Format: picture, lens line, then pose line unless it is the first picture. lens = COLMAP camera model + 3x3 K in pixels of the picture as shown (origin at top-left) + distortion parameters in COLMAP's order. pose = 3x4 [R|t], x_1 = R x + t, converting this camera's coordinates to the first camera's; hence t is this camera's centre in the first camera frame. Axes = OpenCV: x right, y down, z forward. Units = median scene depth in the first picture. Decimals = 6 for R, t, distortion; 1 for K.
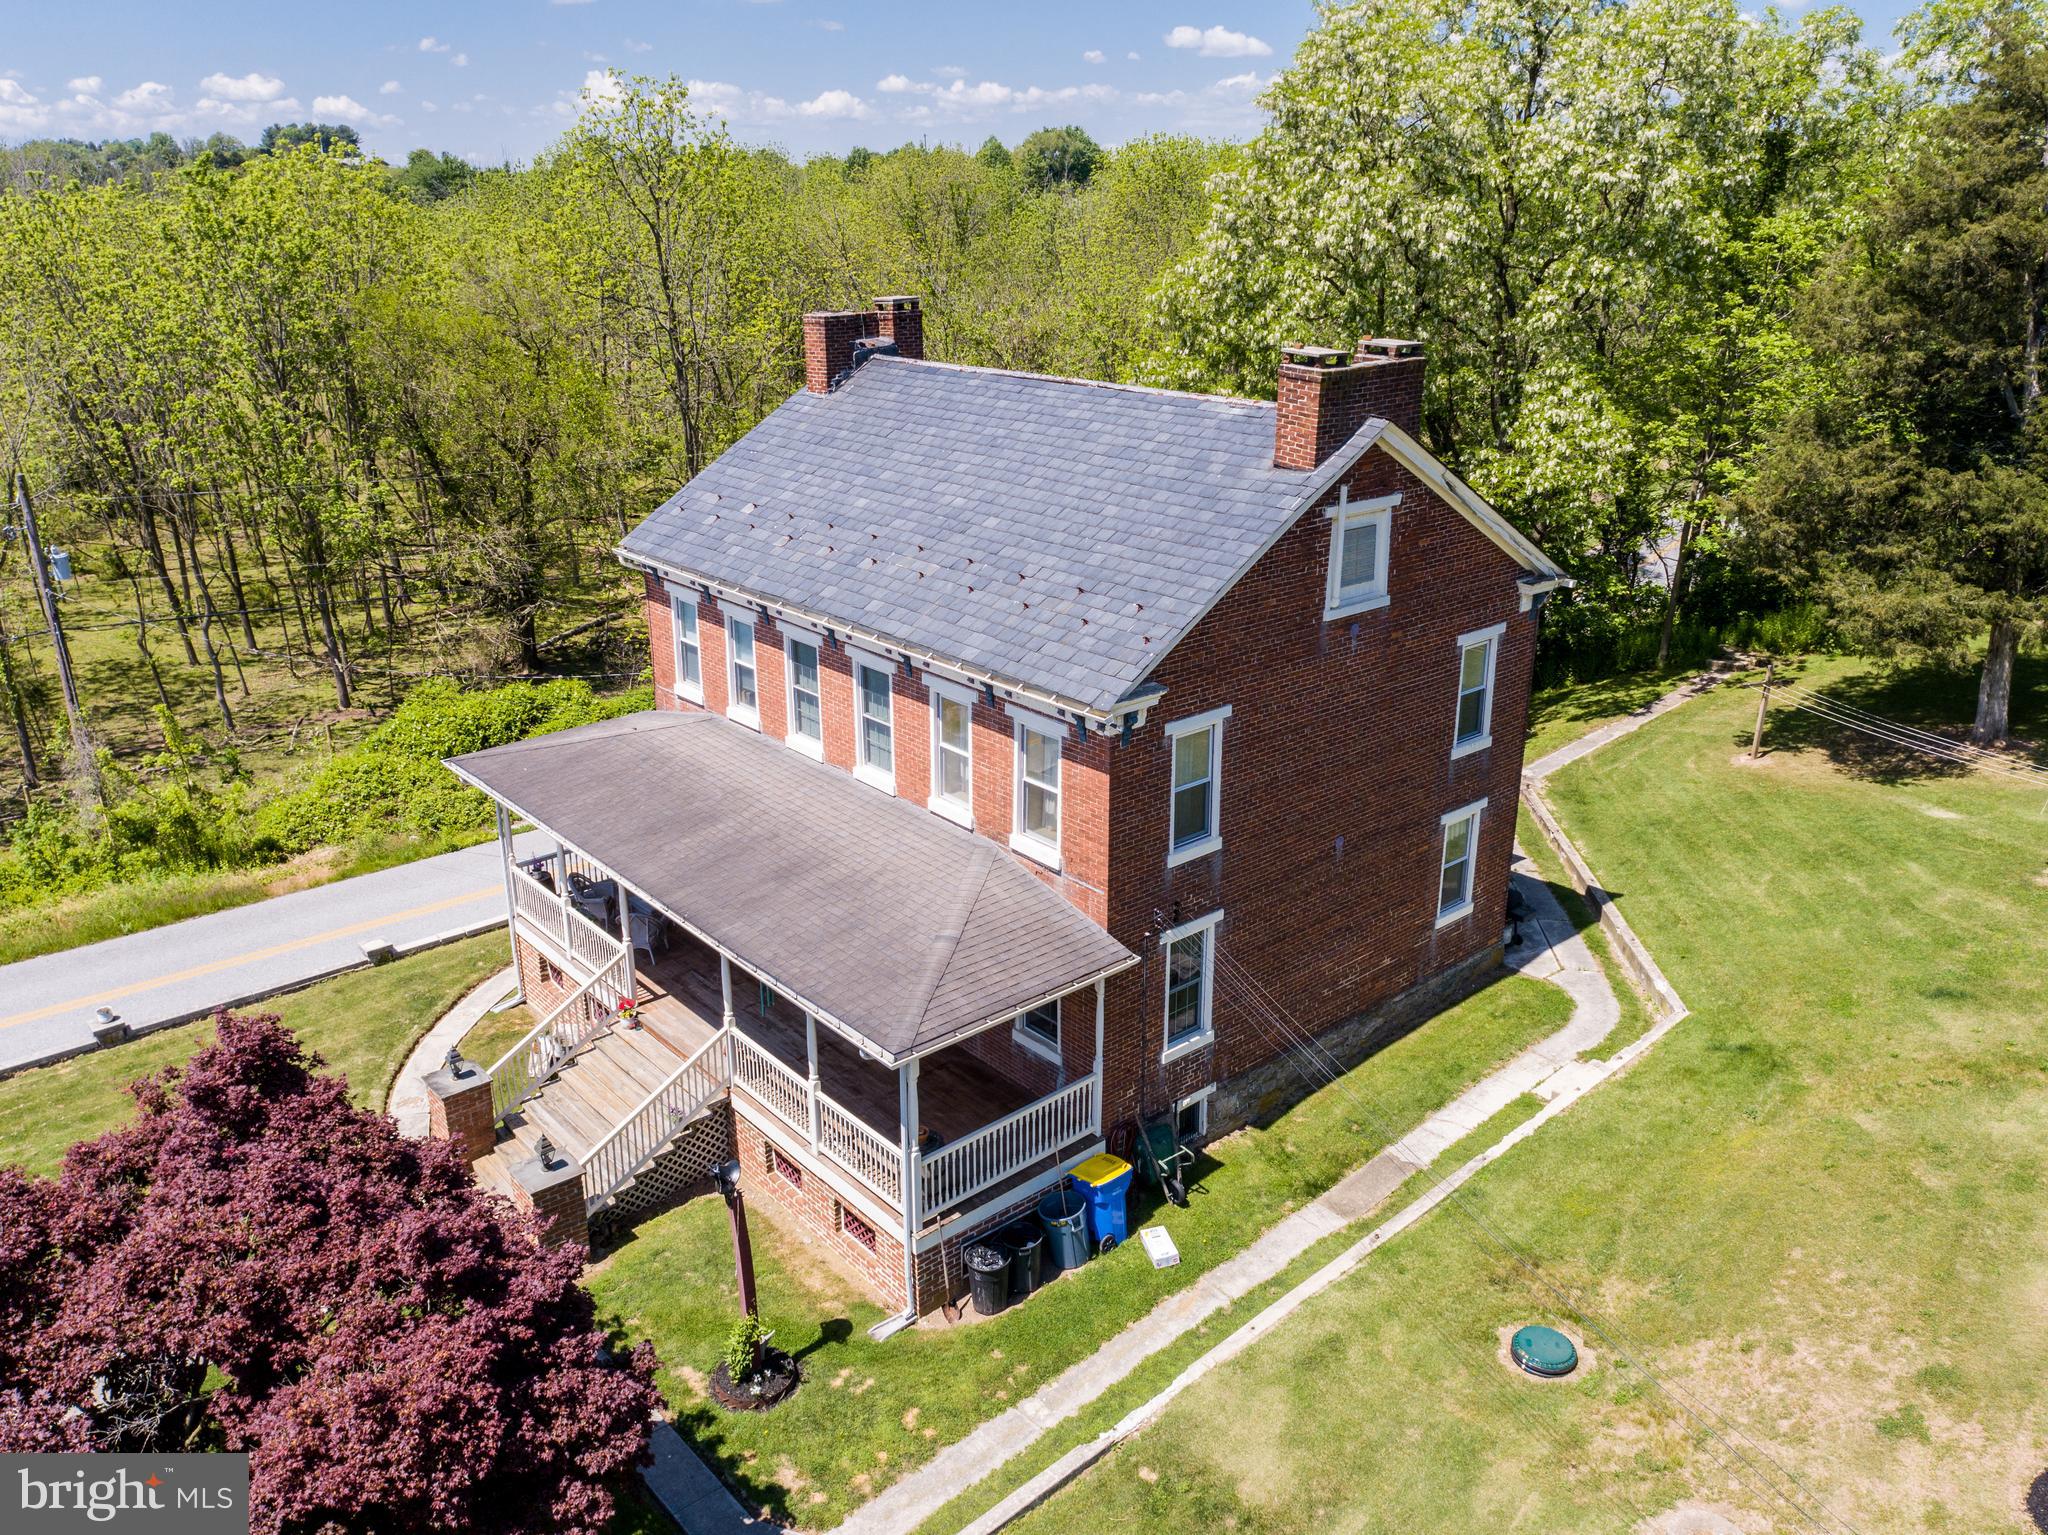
lens RADIAL K [[1563.9, 0, 1019.7], [0, 1563.9, 764.3], [0, 0, 1]] dist [-0.020947, 0.014506]
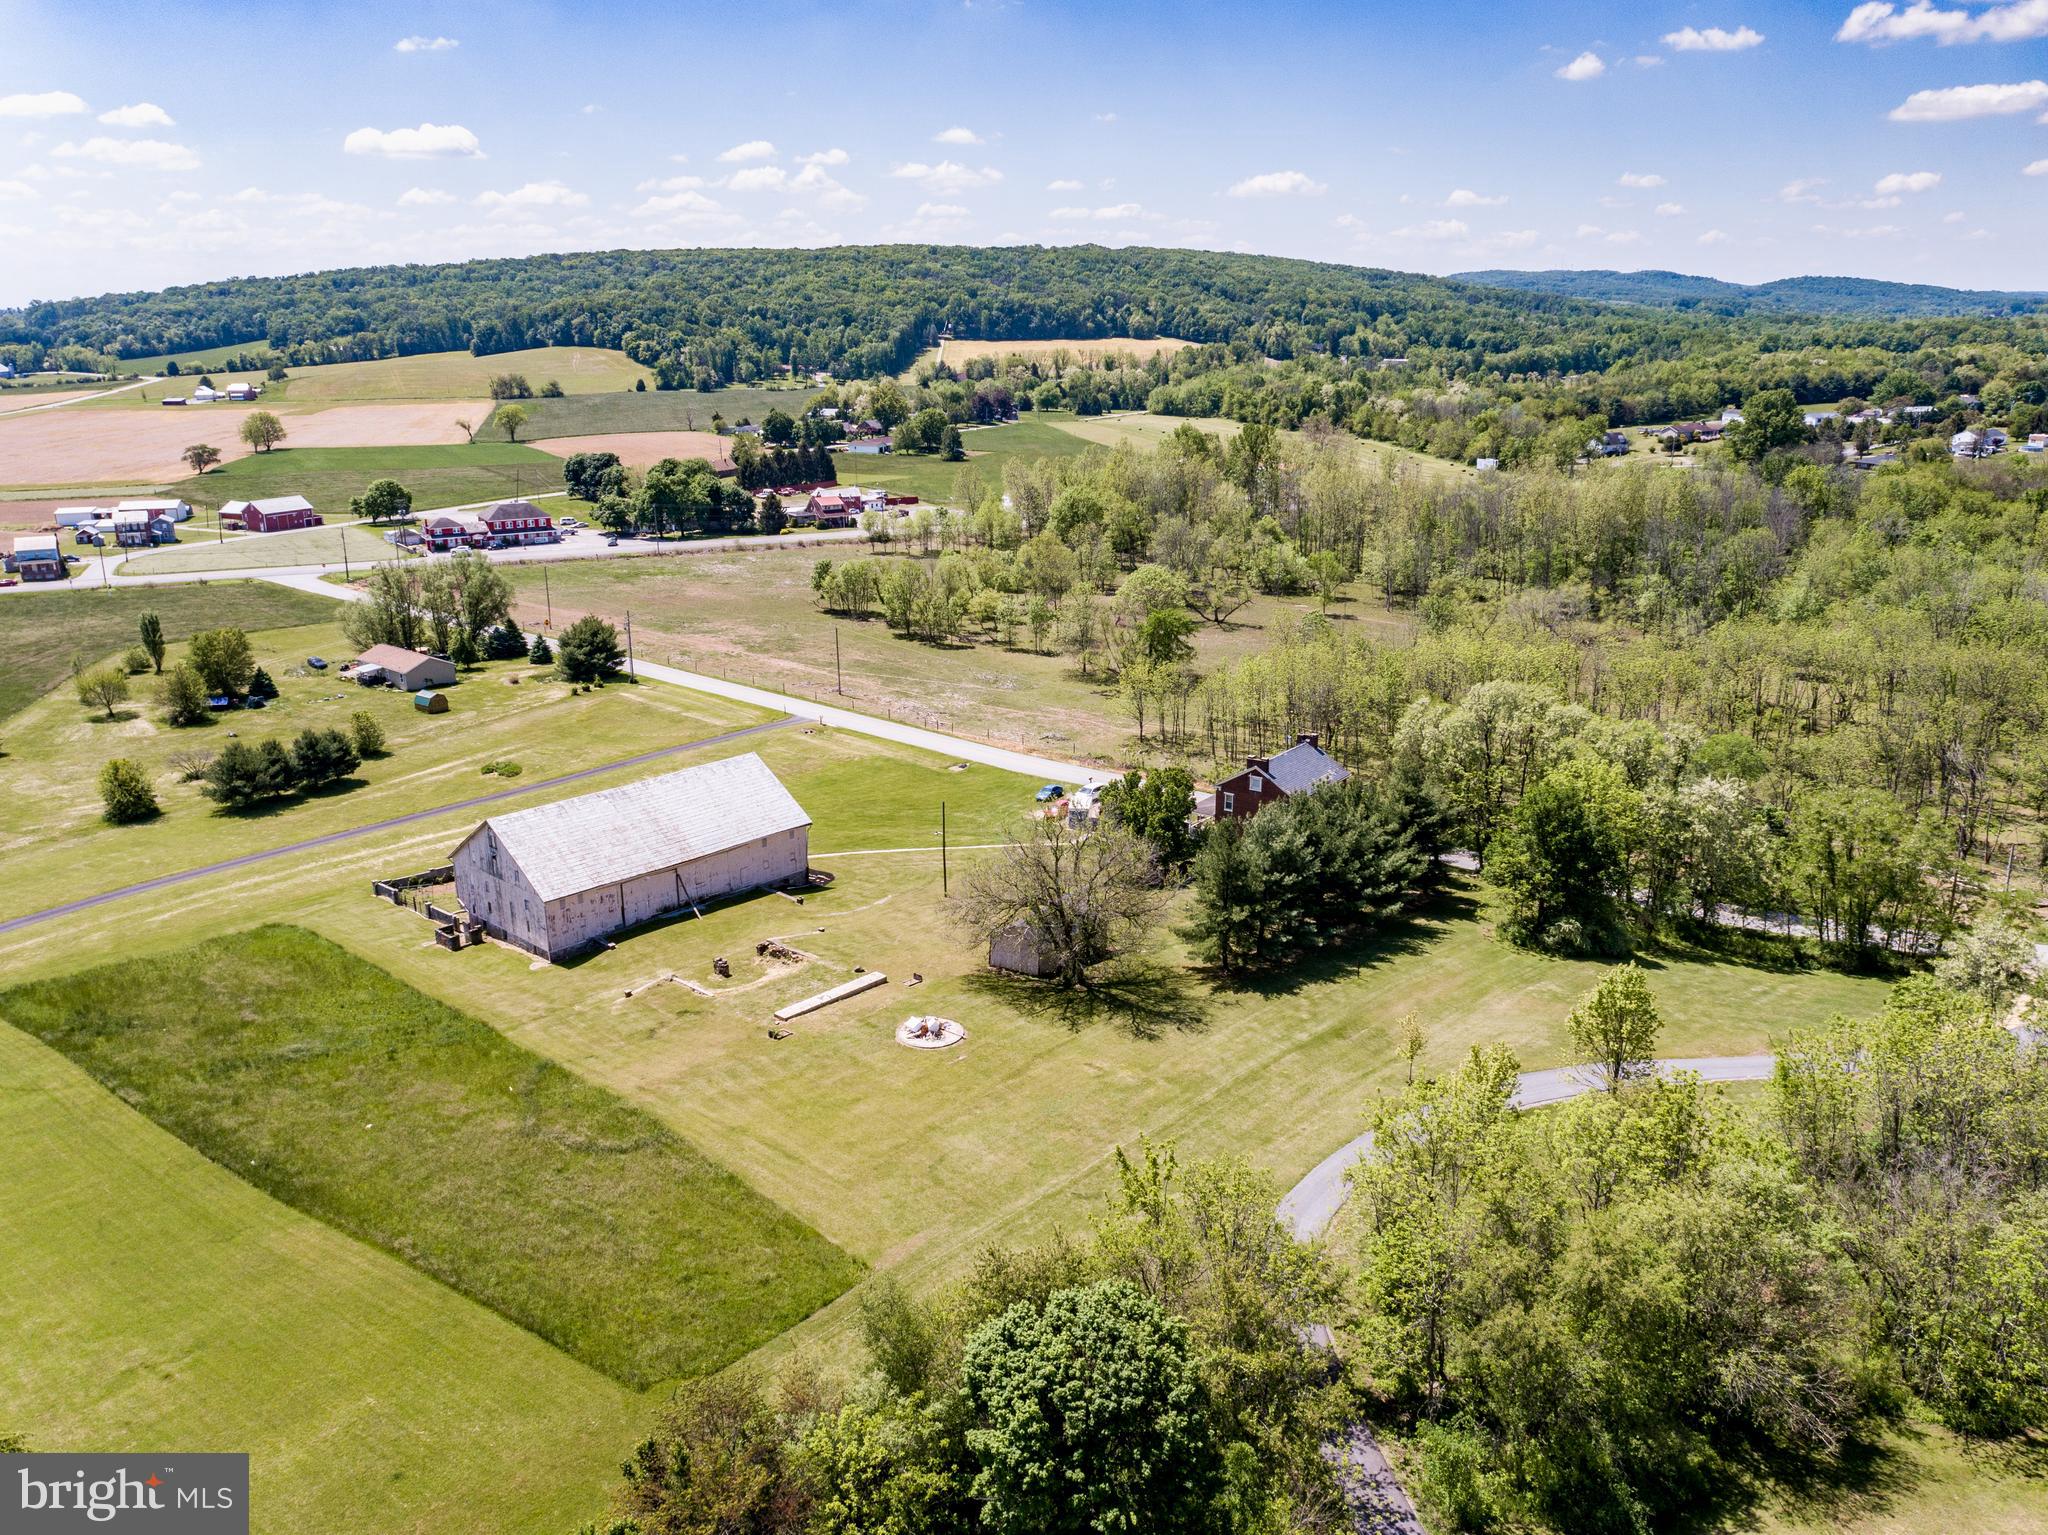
lens RADIAL K [[1563.9, 0, 1018.4], [0, 1563.9, 771.1], [0, 0, 1]] dist [-0.020947, 0.014506]
pose [[0.221763, 0.277533, -0.934771, 6.464630], [-0.328817, 0.923775, 0.196261, -1.192523], [0.917987, 0.263845, 0.296117, -2.137006]]
